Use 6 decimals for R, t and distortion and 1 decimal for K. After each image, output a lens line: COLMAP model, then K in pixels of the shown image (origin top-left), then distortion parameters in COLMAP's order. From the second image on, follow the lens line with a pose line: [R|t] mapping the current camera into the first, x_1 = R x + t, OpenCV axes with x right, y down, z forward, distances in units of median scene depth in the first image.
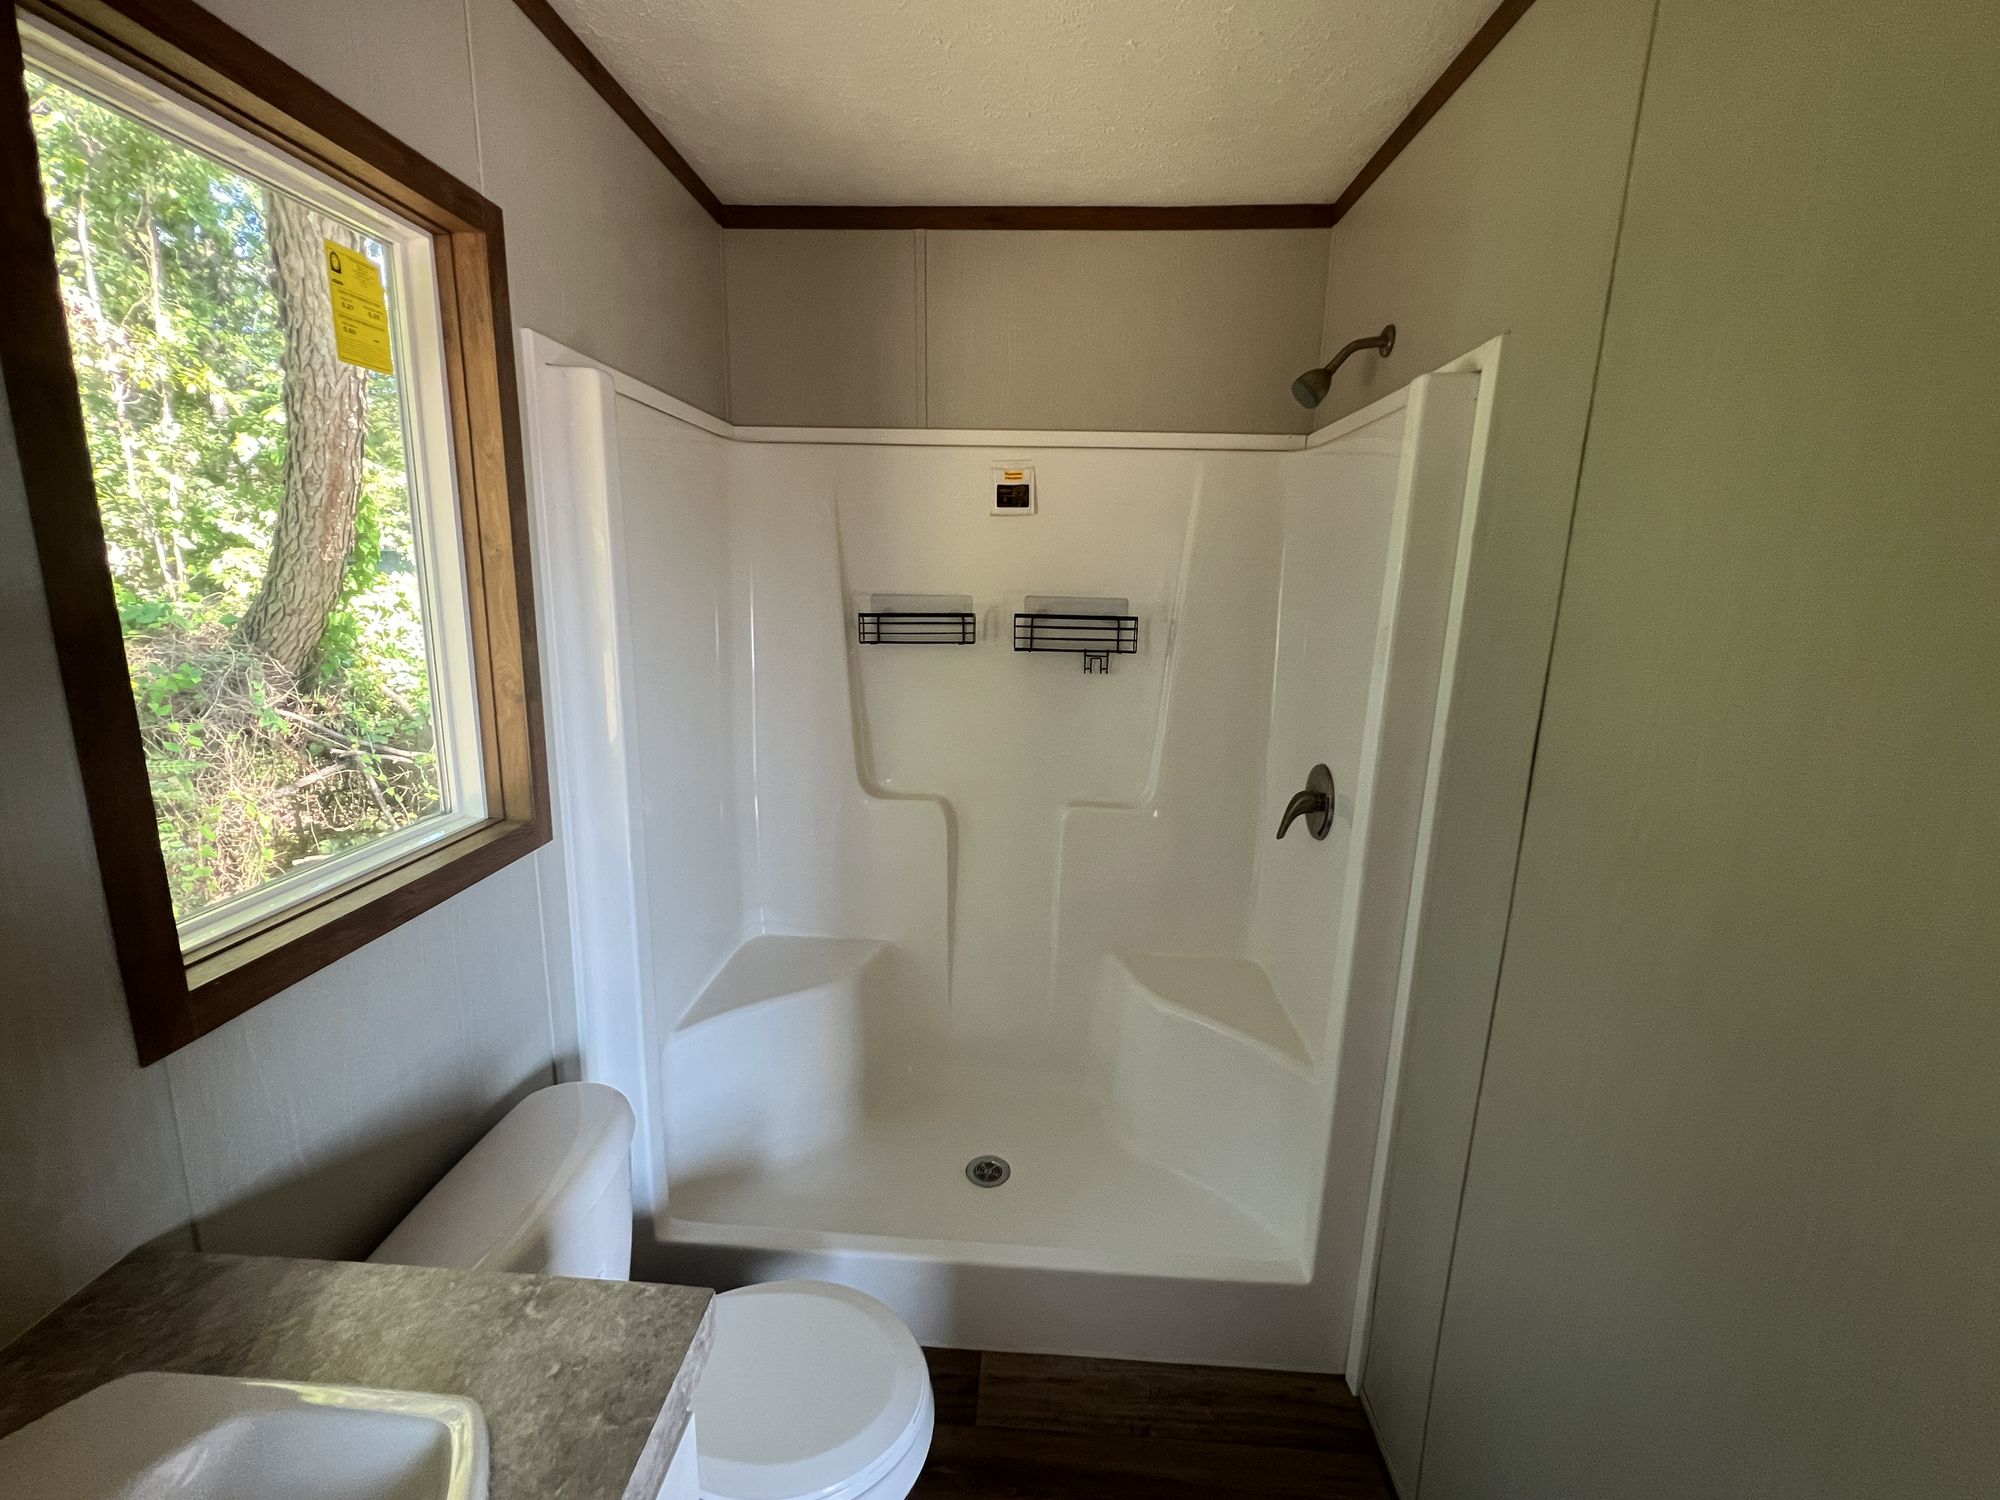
lens RADIAL K [[860.2, 0, 1000.0], [0, 860.2, 750.0], [0, 0, 1]] dist [-0.001141, -0.000306]
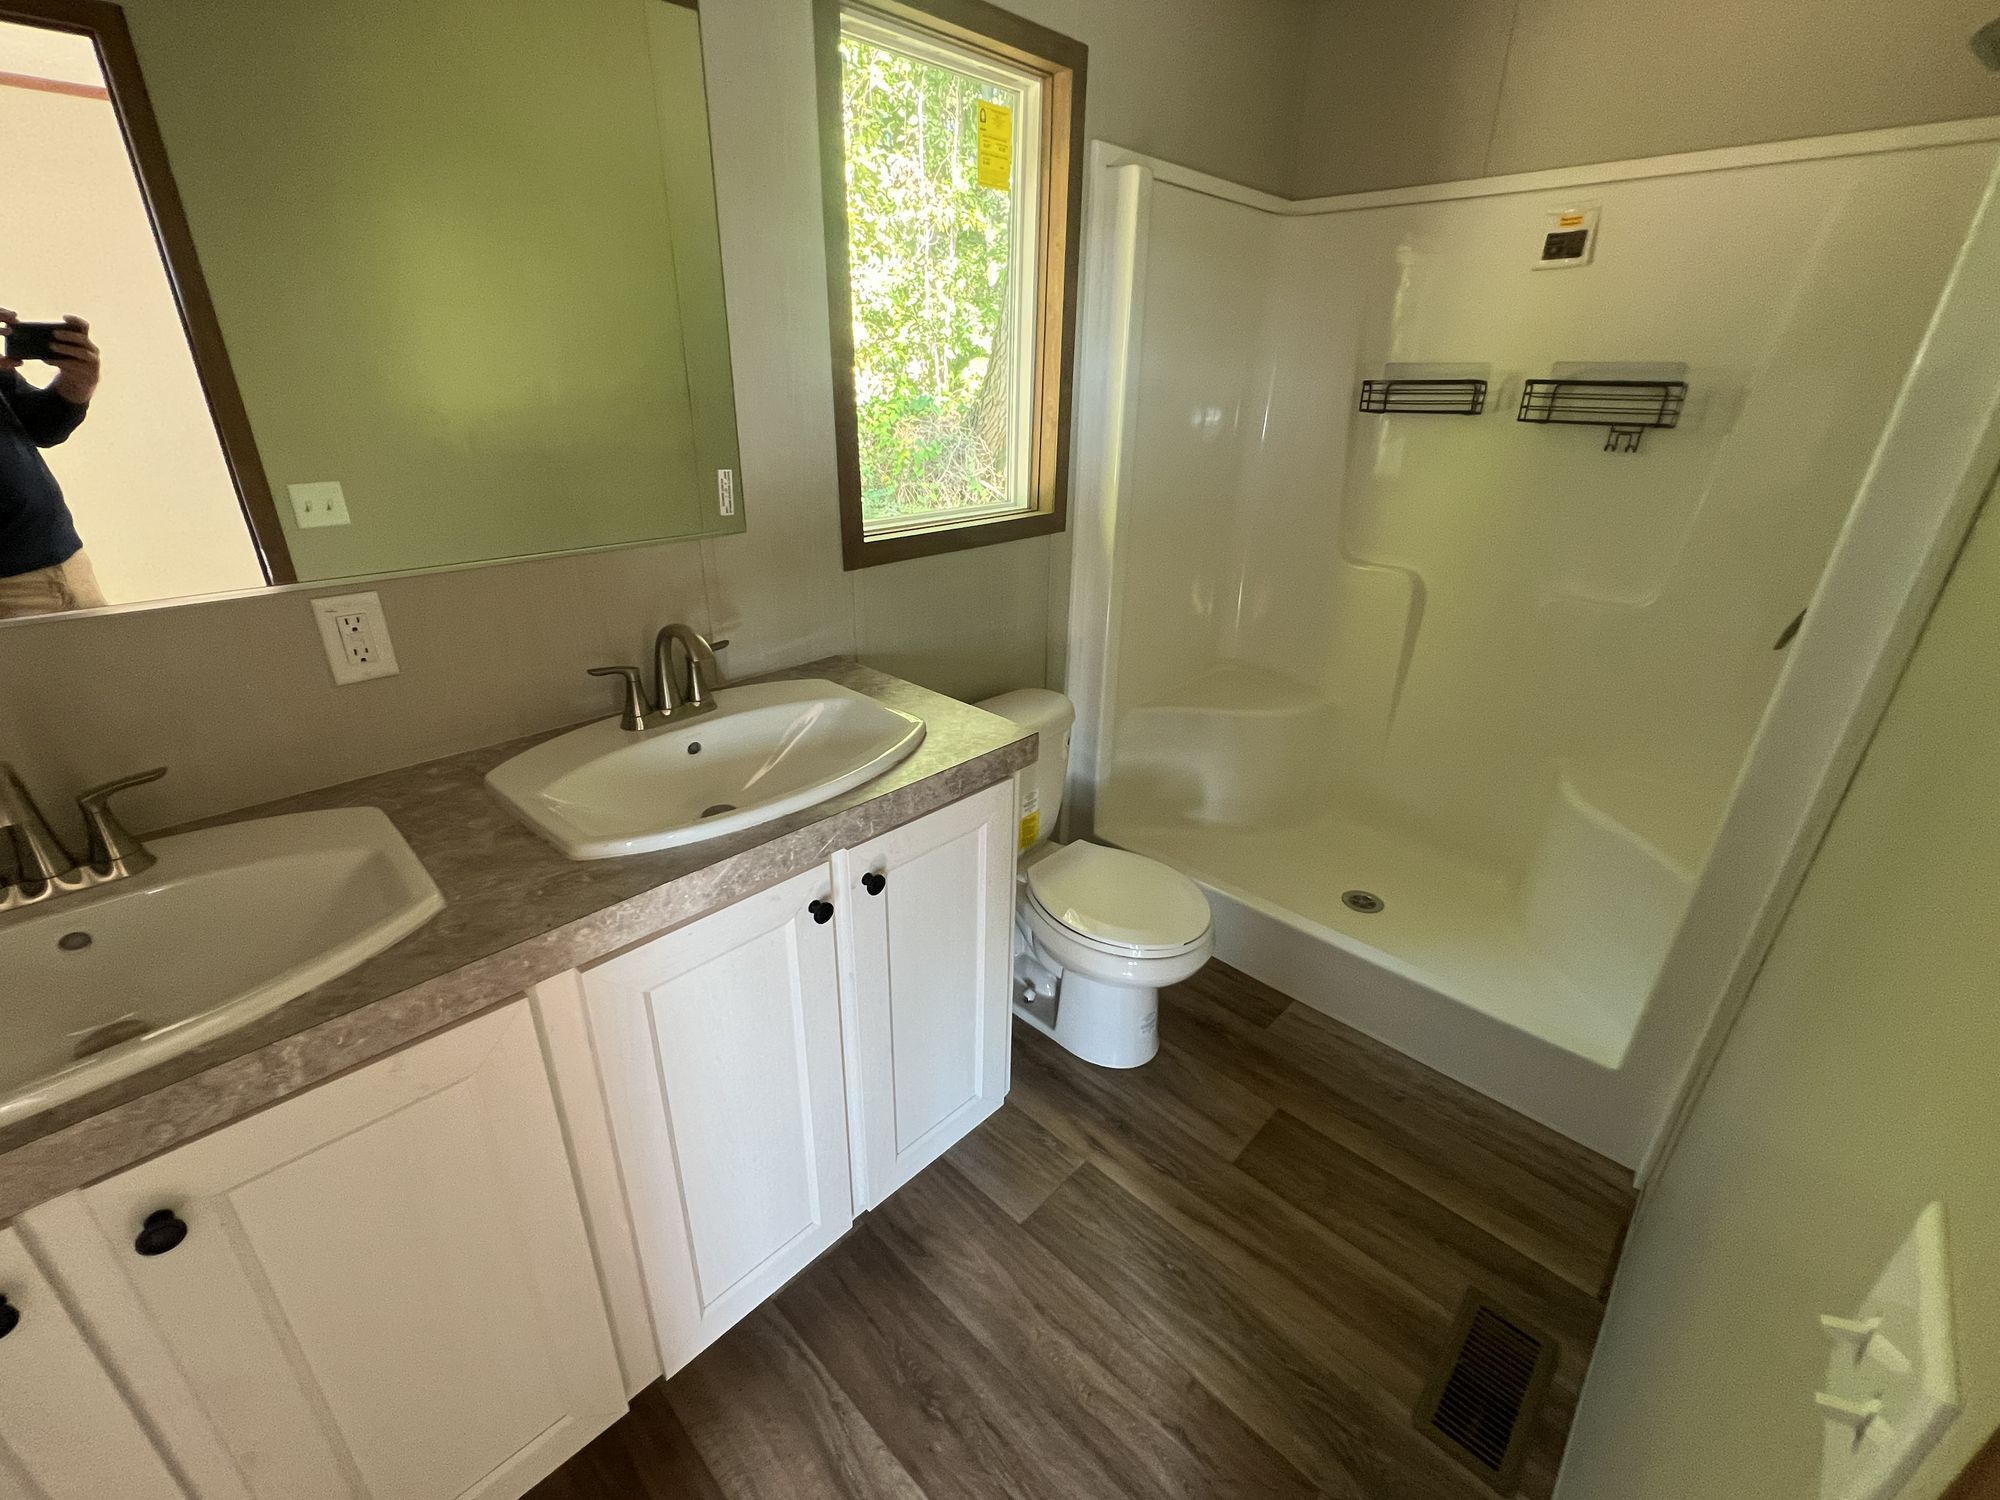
lens RADIAL K [[854.7, 0, 990.1], [0, 854.7, 751.0], [0, 0, 1]] dist [-0.002378, -0.000452]
pose [[0.754369, 0.255273, -0.604783, 0.103780], [-0.131271, 0.961346, 0.242036, 0.037553], [0.643191, -0.103194, 0.758720, -0.065338]]
